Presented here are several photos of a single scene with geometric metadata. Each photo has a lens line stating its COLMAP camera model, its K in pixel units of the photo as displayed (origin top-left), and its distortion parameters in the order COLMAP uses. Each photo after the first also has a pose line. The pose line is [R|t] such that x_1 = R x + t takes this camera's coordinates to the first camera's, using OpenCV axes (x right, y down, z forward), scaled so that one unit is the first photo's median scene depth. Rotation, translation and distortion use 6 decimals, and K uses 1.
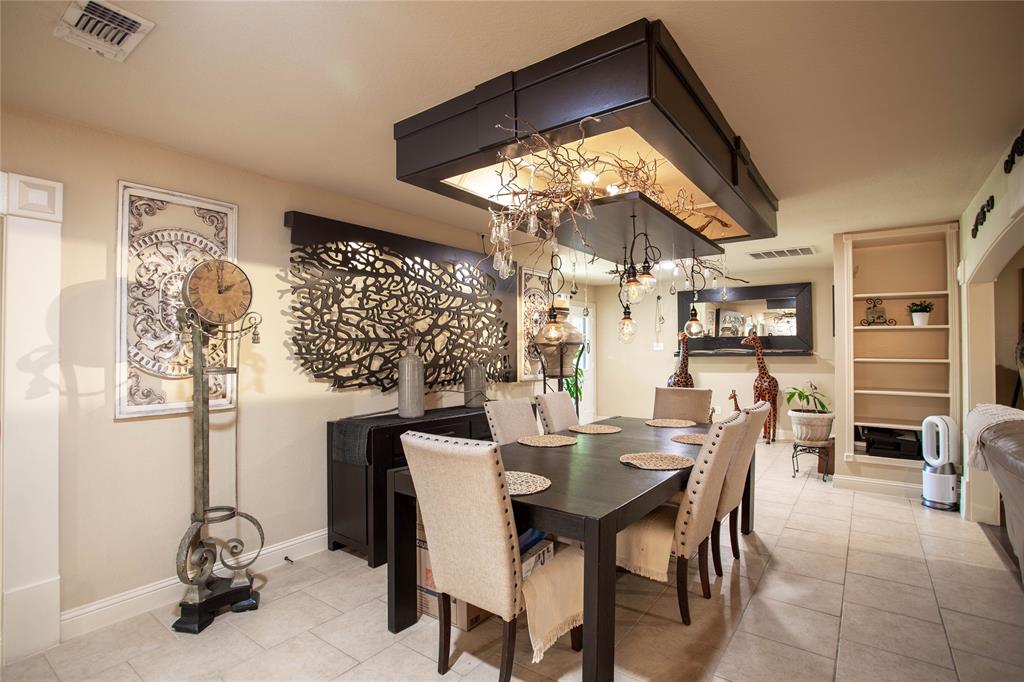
lens RADIAL K [[498.4, 0, 513.4], [0, 498.4, 340.9], [0, 0, 1]] dist [-0.065861, 0.026298]
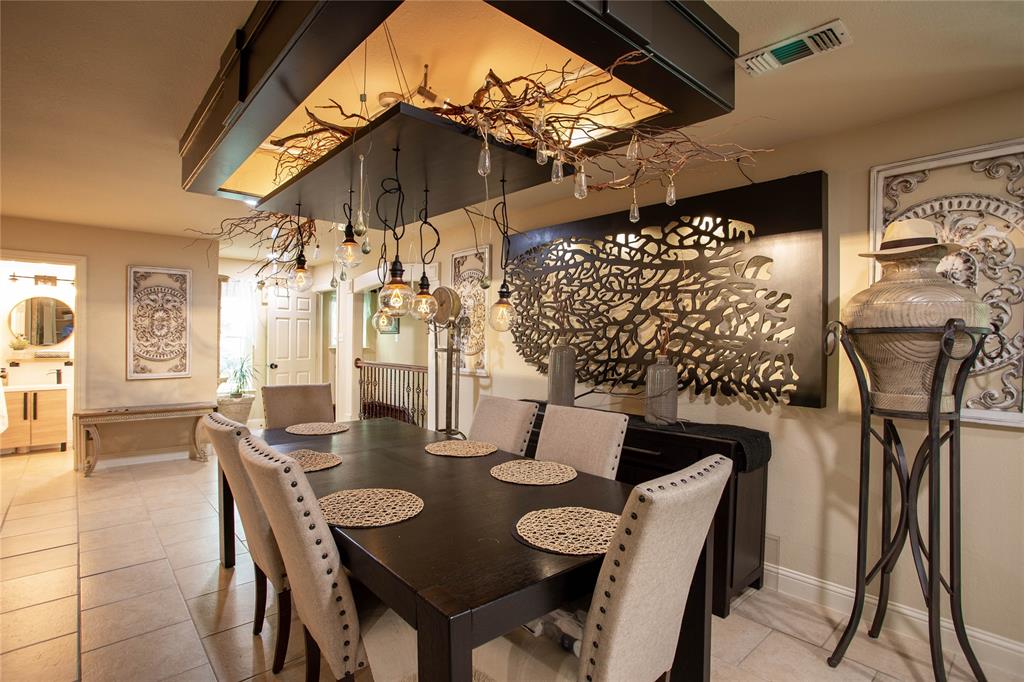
lens RADIAL K [[498.4, 0, 508.8], [0, 498.4, 336.2], [0, 0, 1]] dist [-0.065861, 0.026298]
pose [[-0.202452, -0.000359, -0.979292, 0.707736], [0.005166, 0.999986, -0.001434, 0.009854], [0.979278, -0.005349, -0.202448, 1.019653]]
